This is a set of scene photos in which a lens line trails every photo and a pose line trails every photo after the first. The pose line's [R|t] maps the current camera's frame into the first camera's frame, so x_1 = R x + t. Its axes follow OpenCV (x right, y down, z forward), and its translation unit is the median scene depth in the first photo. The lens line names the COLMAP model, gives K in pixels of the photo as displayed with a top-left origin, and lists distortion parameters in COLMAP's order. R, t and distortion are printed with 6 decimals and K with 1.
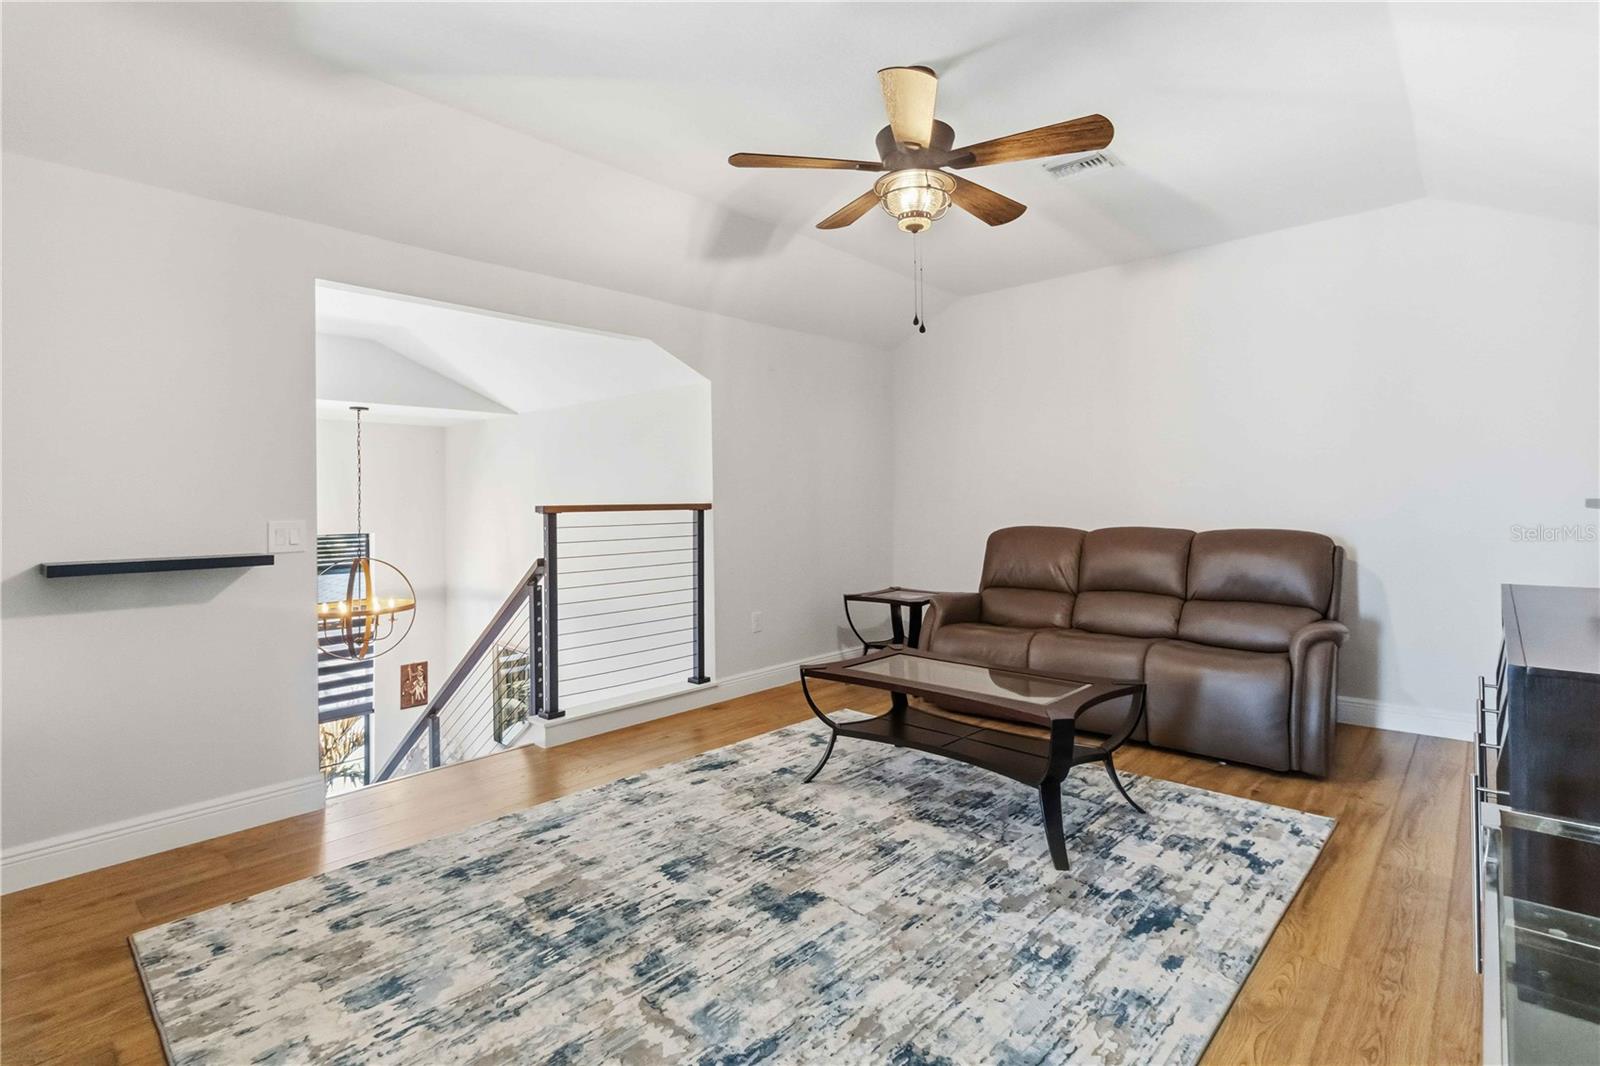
lens RADIAL K [[774.6, 0, 800.1], [0, 774.6, 495.7], [0, 0, 1]] dist [-0.001124, 0.000297]
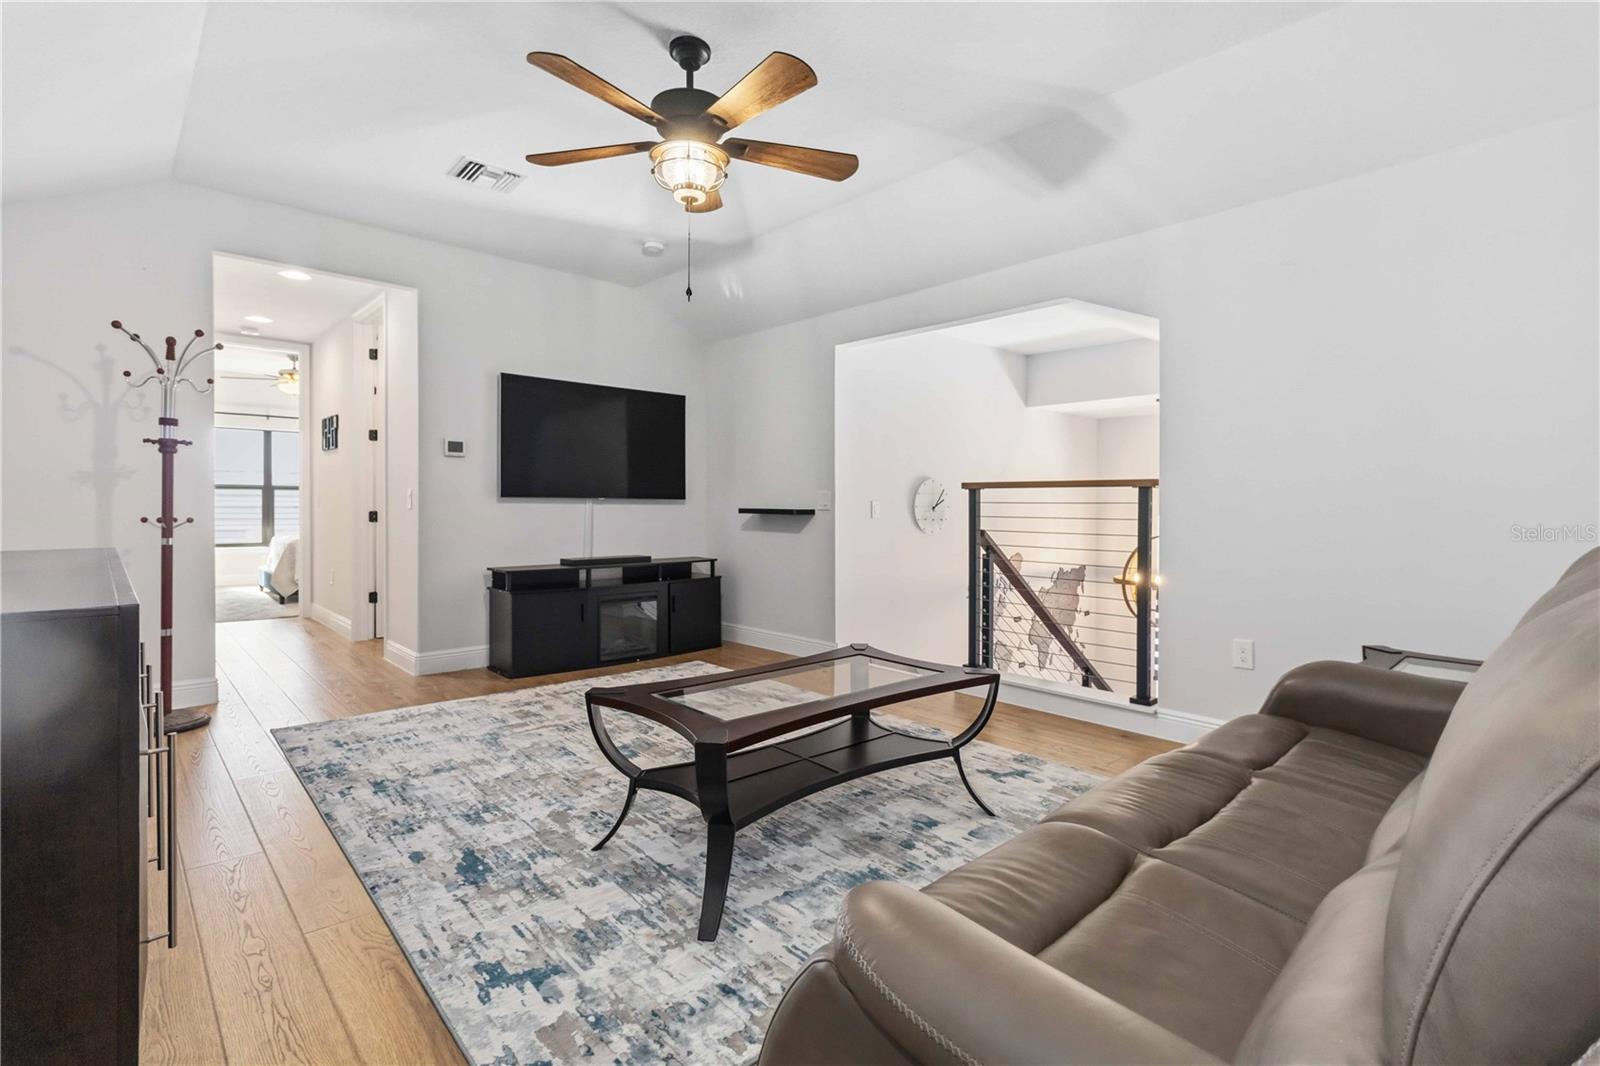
lens RADIAL K [[742.0, 0, 801.0], [0, 742.0, 500.6], [0, 0, 1]] dist [-0.001675, -0.000269]
pose [[-0.081962, 0.009384, -0.996591, 1.156139], [0.002171, 0.999955, 0.009237, 0.042779], [0.996633, -0.001406, -0.081979, 1.250670]]
